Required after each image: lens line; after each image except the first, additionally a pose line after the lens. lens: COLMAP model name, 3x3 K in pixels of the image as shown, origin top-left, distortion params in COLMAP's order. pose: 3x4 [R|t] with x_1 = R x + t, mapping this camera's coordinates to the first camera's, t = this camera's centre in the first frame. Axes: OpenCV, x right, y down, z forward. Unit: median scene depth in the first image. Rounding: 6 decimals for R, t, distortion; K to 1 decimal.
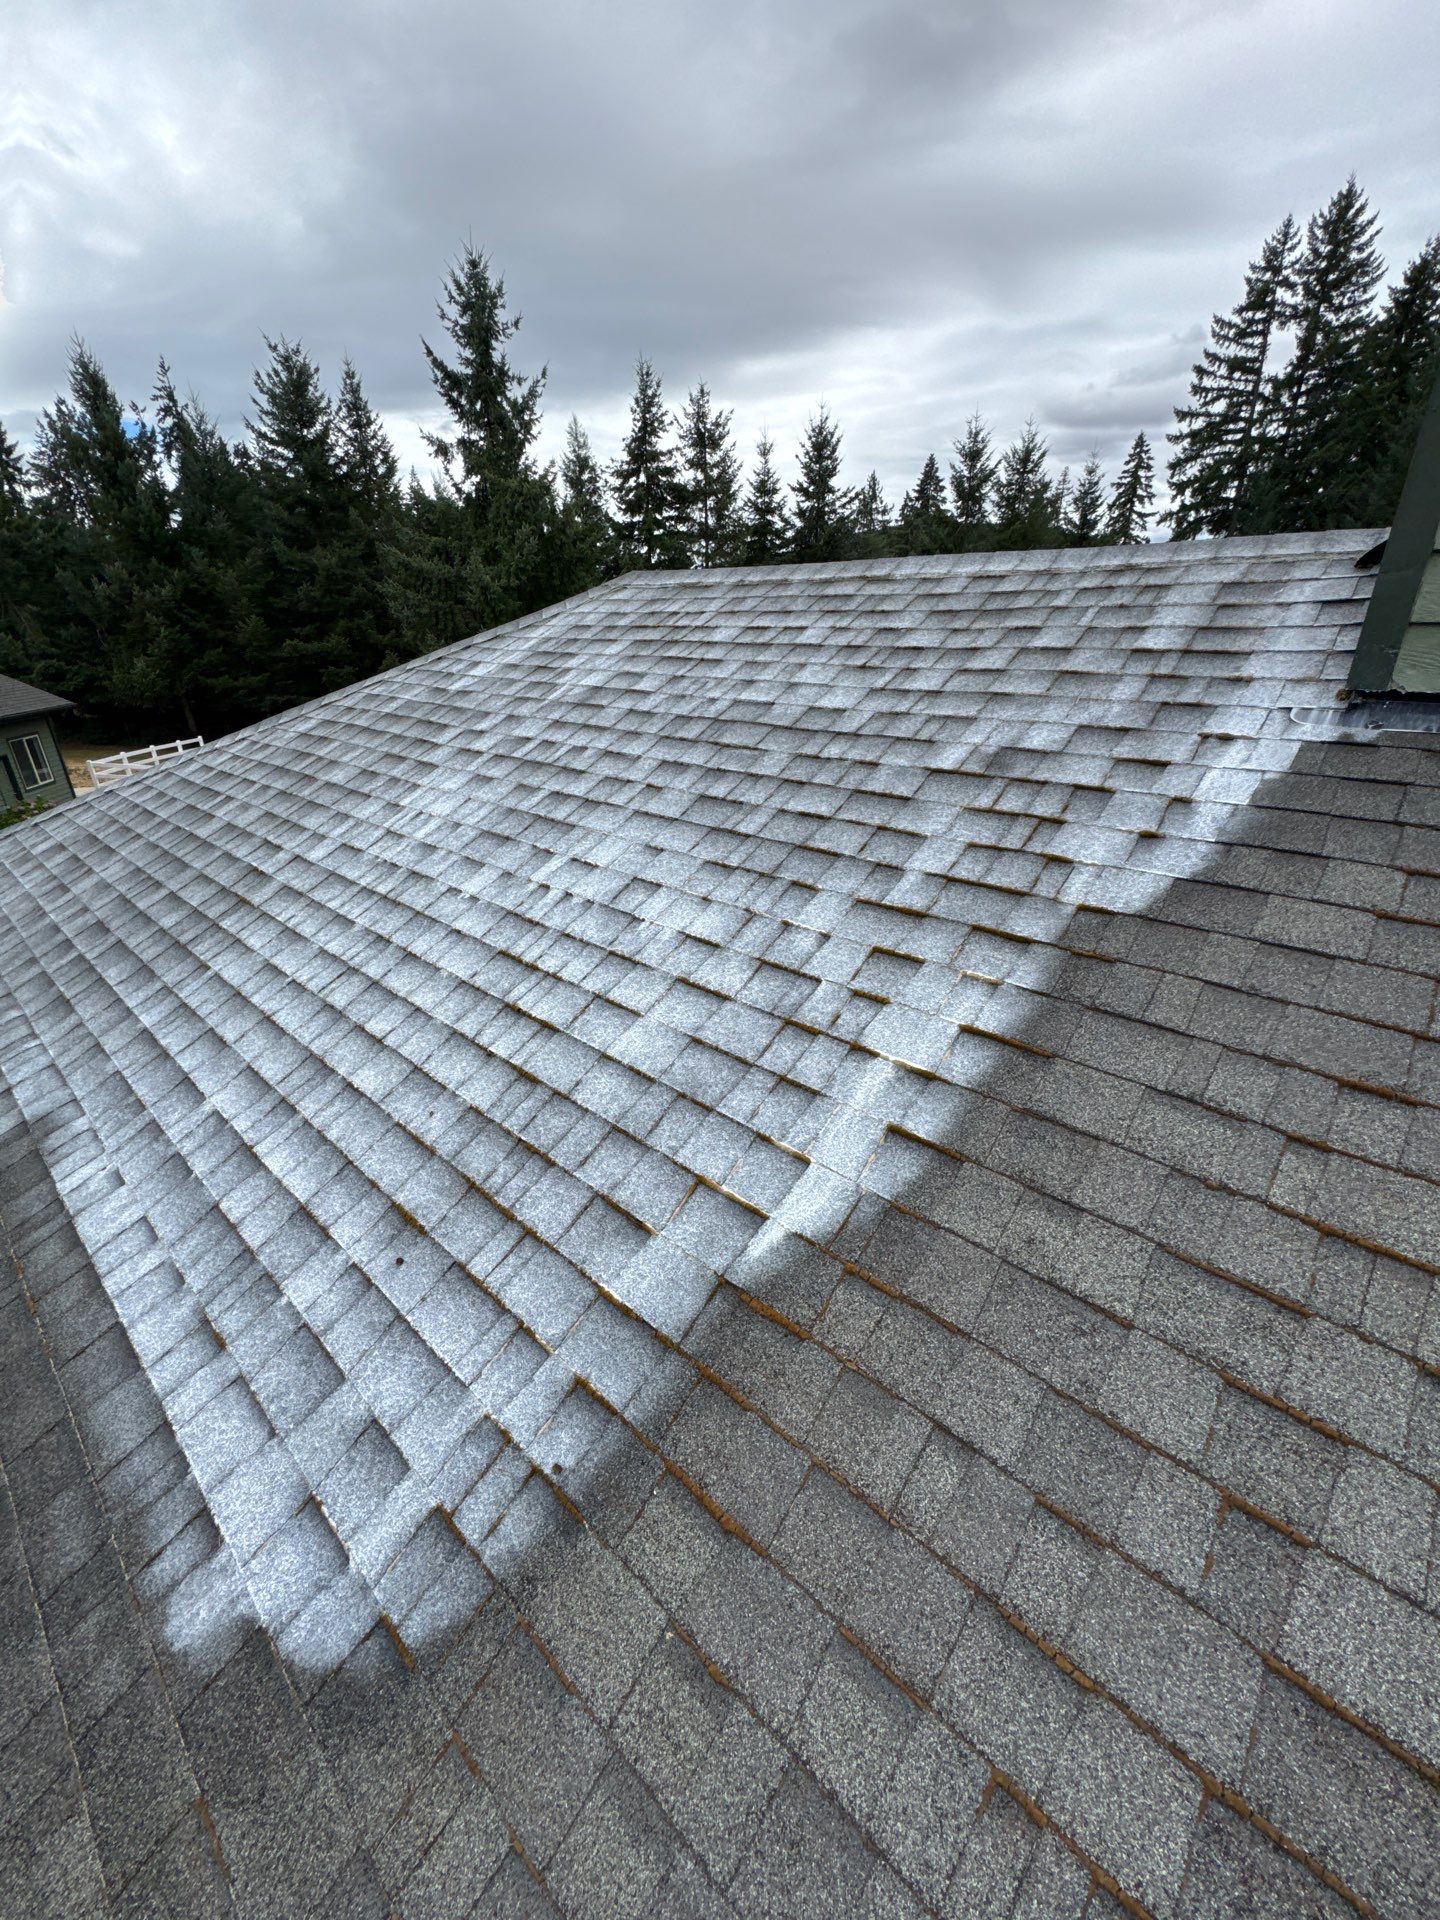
lens RADIAL K [[754.1, 0, 722.8], [0, 754.1, 963.0], [0, 0, 1]] dist [-0.005837, 0.000245]
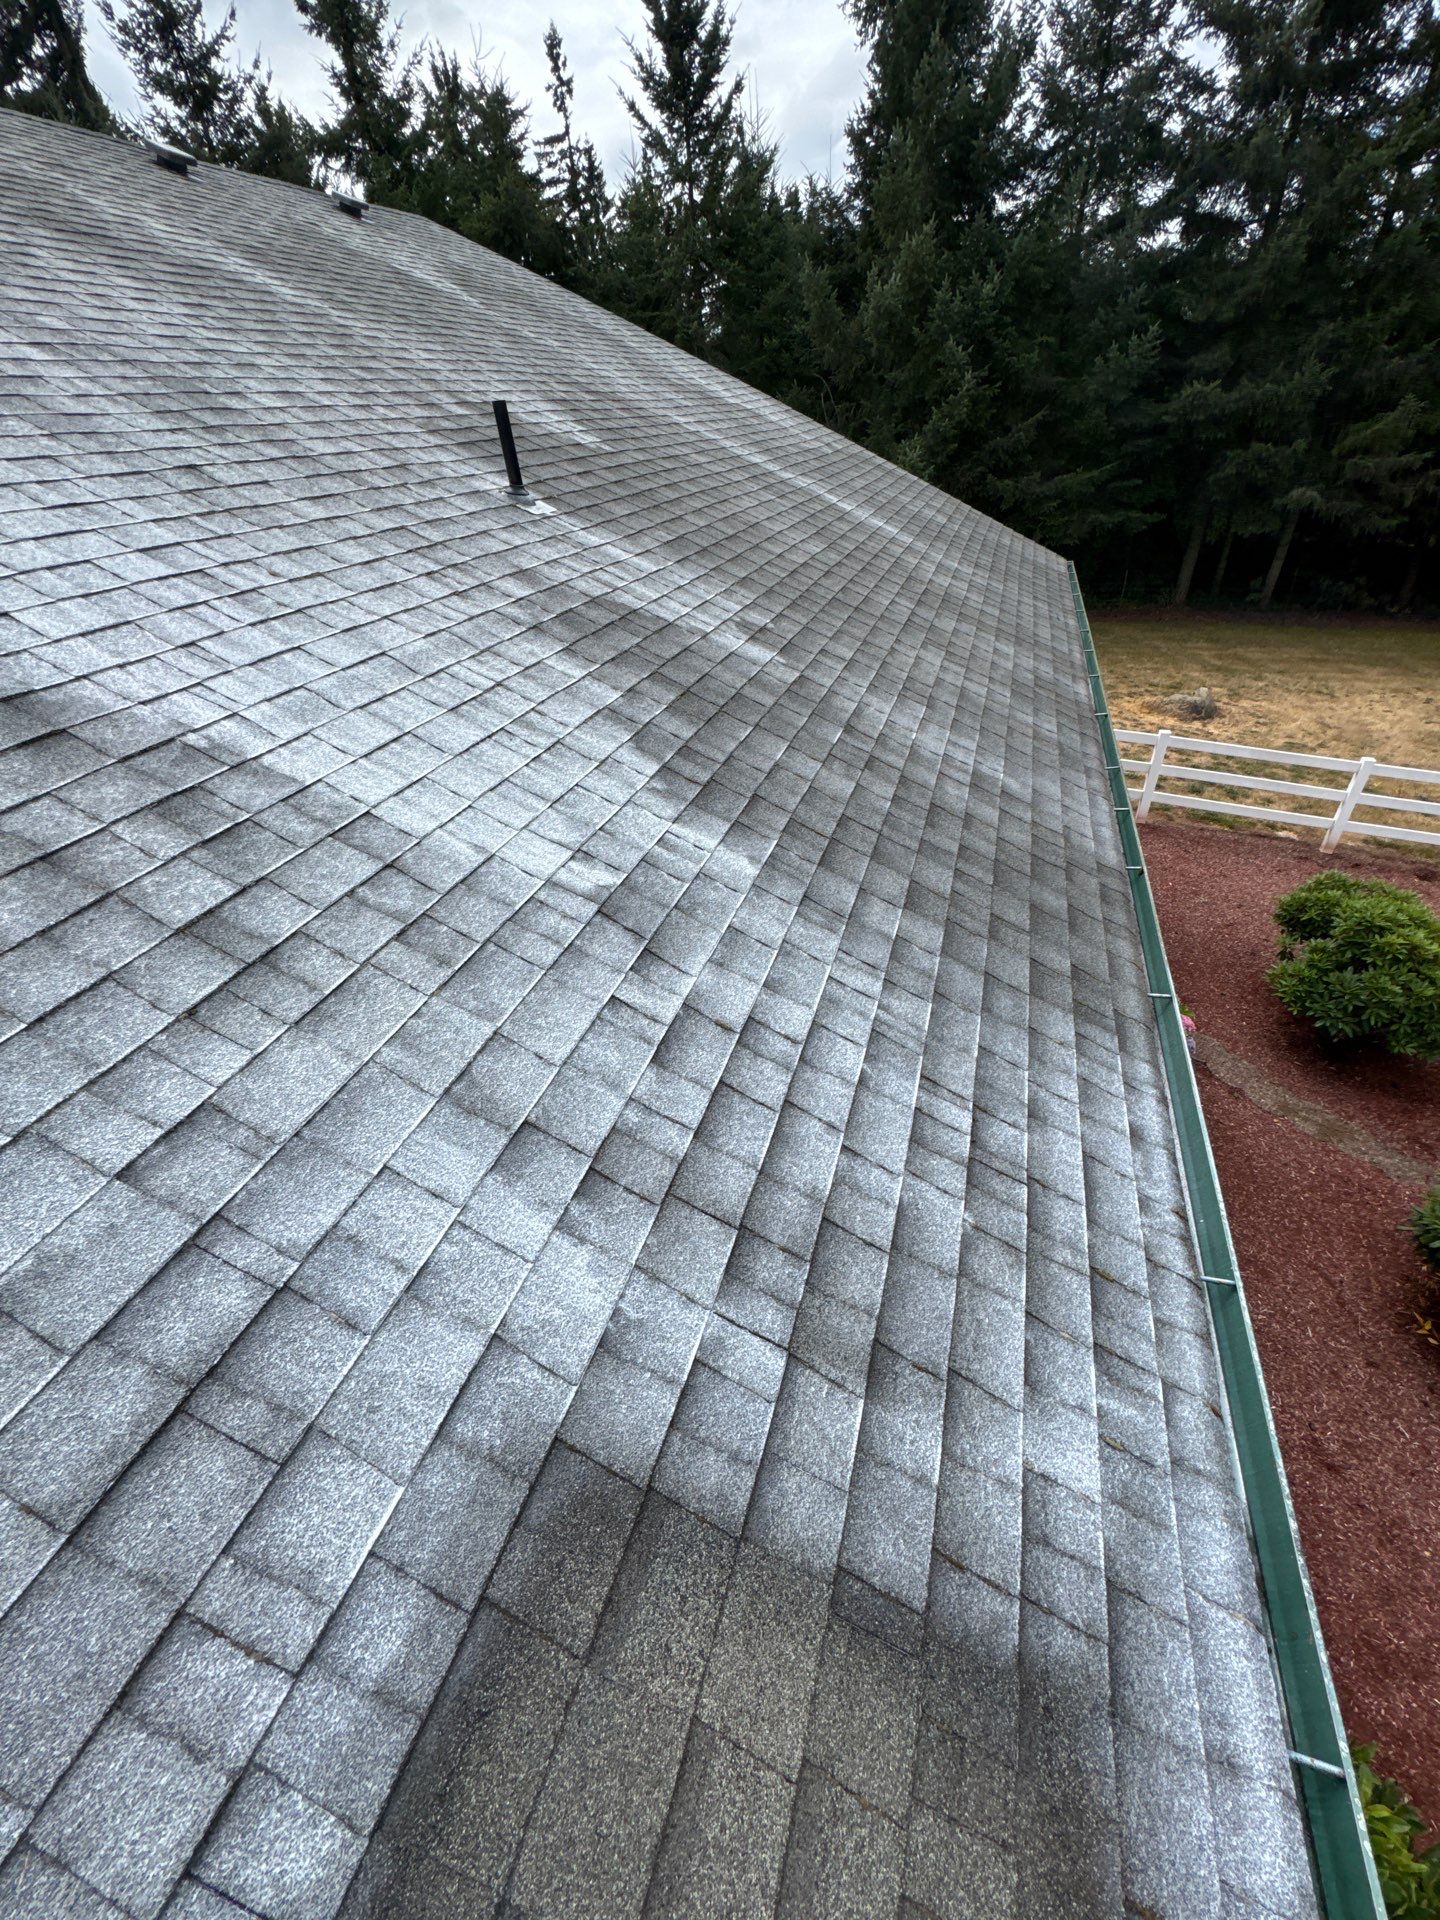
lens RADIAL K [[765.7, 0, 719.5], [0, 765.7, 957.3], [0, 0, 1]] dist [-0.001485, -0.000359]
pose [[0.858902, 0.241431, -0.451661, -0.444010], [-0.147236, 0.961085, 0.233747, -0.128458], [0.490518, -0.134265, 0.861025, 0.332852]]
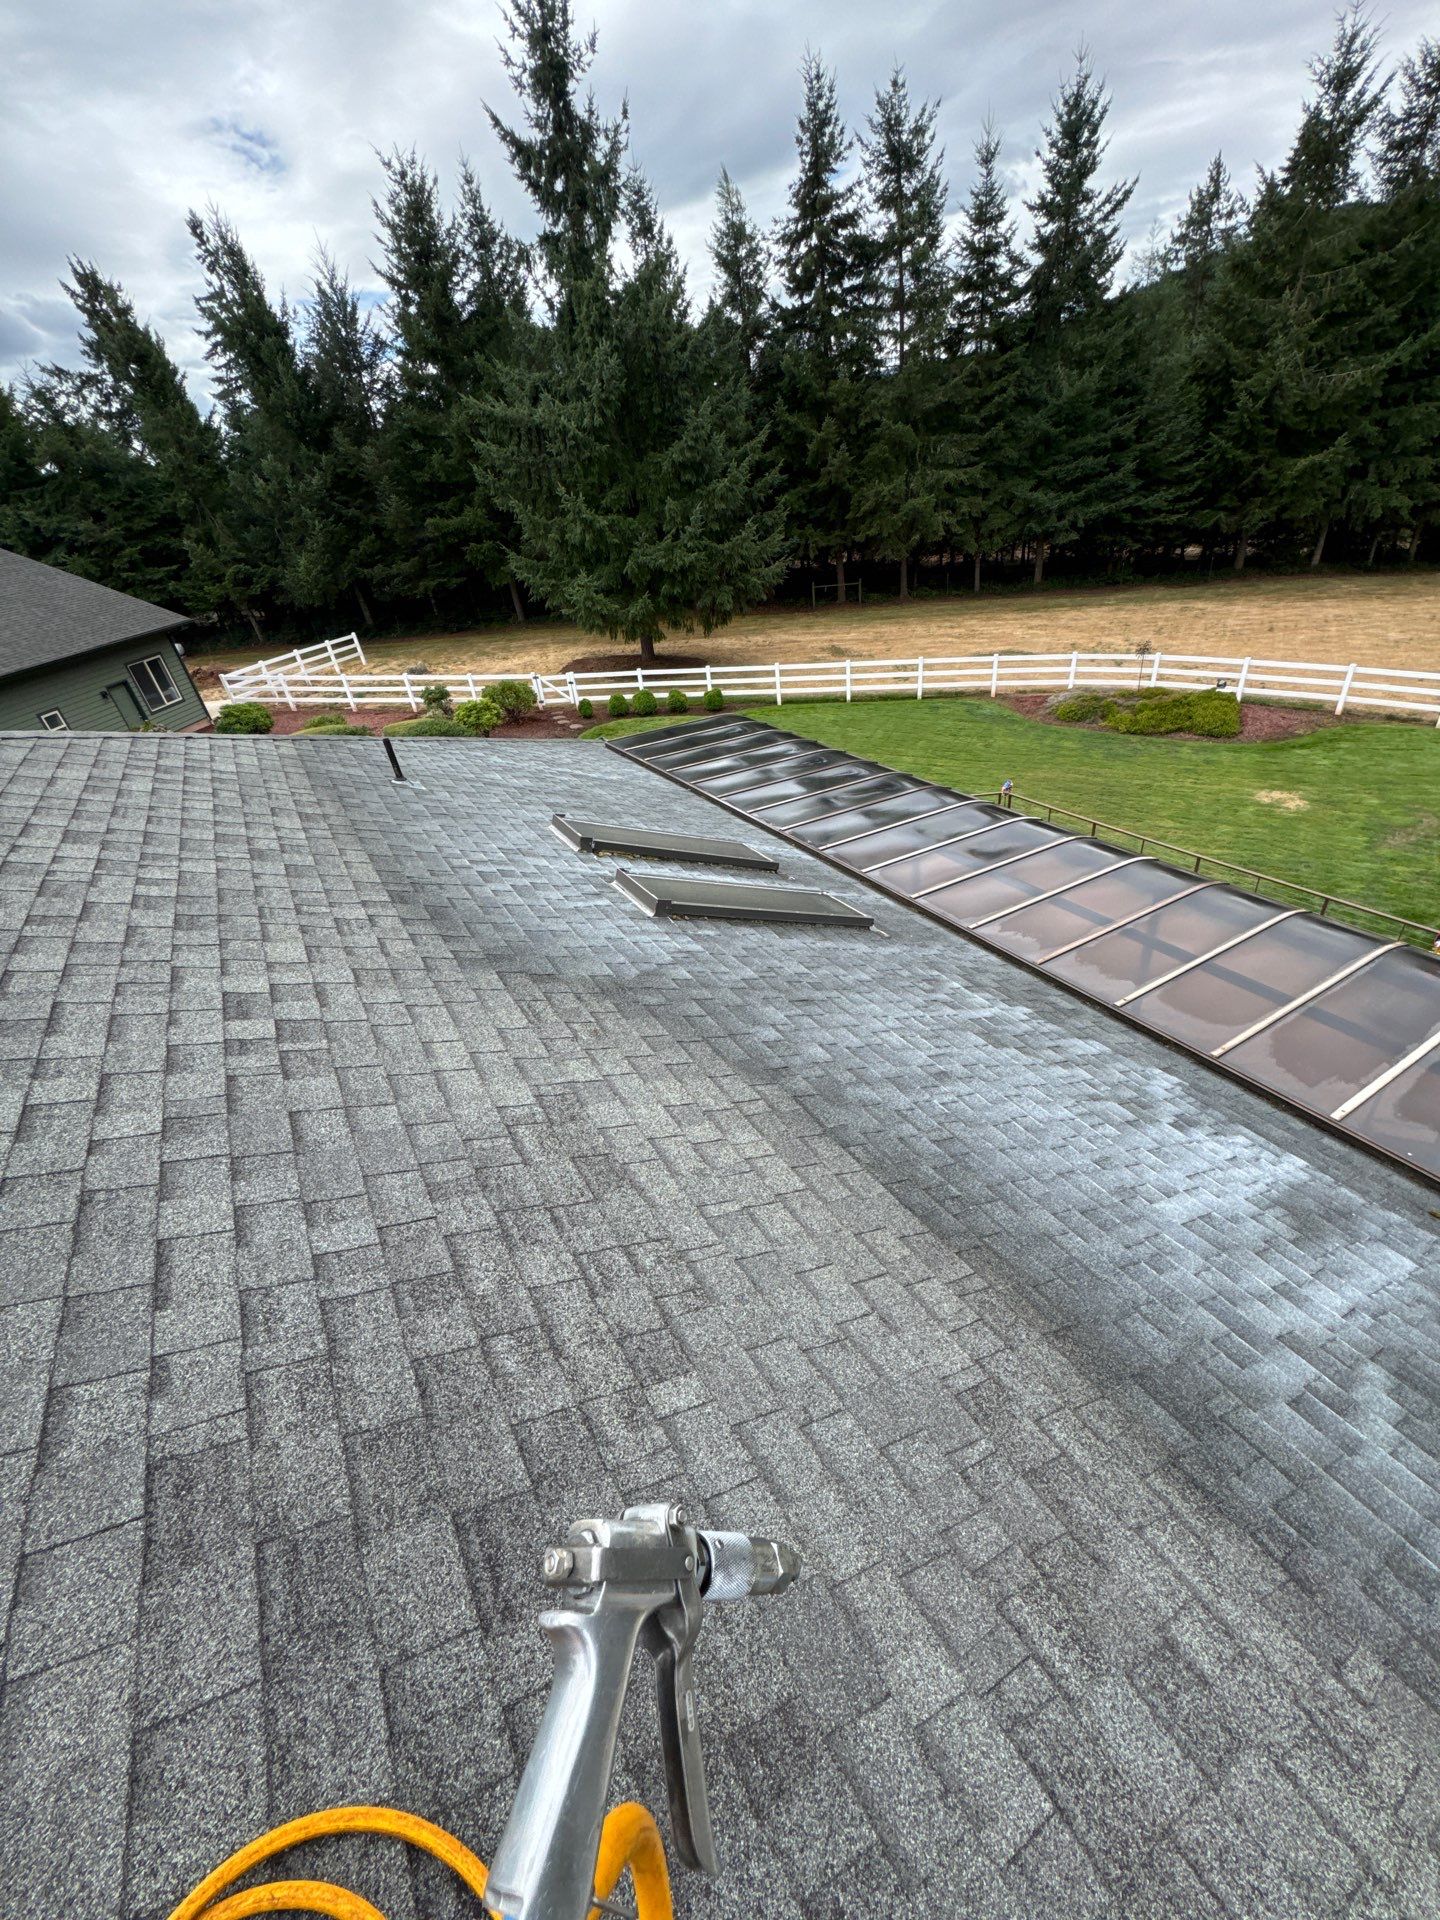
lens RADIAL K [[765.7, 0, 719.5], [0, 765.7, 957.3], [0, 0, 1]] dist [-0.001485, -0.000359]
pose [[0.944008, 0.071705, -0.322036, 0.103727], [-0.014845, 0.984339, 0.175658, -0.048314], [0.329588, -0.161042, 0.930289, 0.108172]]
